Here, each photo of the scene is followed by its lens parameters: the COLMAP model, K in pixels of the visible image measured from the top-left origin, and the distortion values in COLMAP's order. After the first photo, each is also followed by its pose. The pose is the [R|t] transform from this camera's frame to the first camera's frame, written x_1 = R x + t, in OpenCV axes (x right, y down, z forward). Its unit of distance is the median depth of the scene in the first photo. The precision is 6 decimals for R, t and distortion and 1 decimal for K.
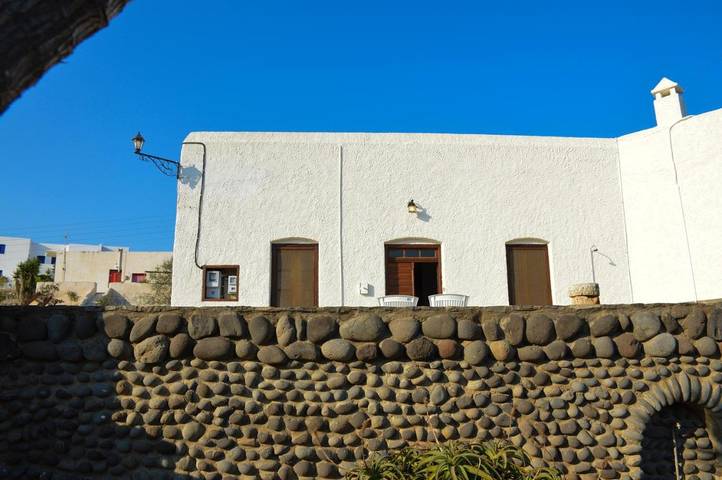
lens RADIAL K [[628.2, 0, 361.0], [0, 628.2, 240.0], [0, 0, 1]] dist [-0.151780, 0.012433]
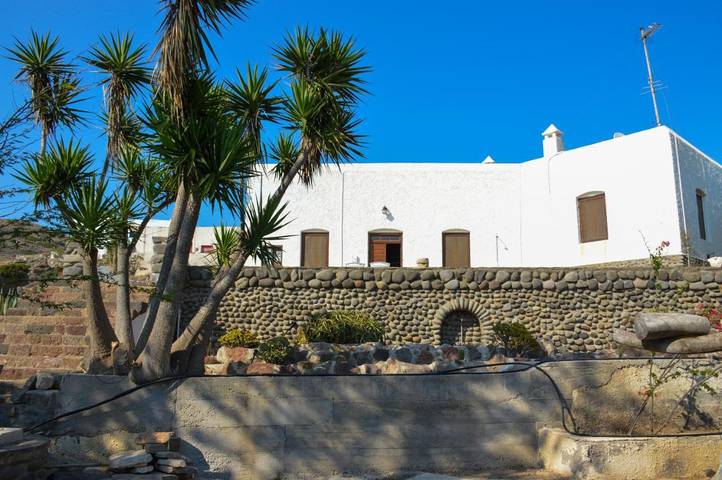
lens RADIAL K [[628.2, 0, 361.0], [0, 628.2, 240.0], [0, 0, 1]] dist [-0.151780, 0.012433]
pose [[0.996228, 0.001939, -0.086752, 0.368336], [0.002345, 0.998784, 0.049250, -0.125551], [0.086742, -0.049268, 0.995012, -1.496450]]
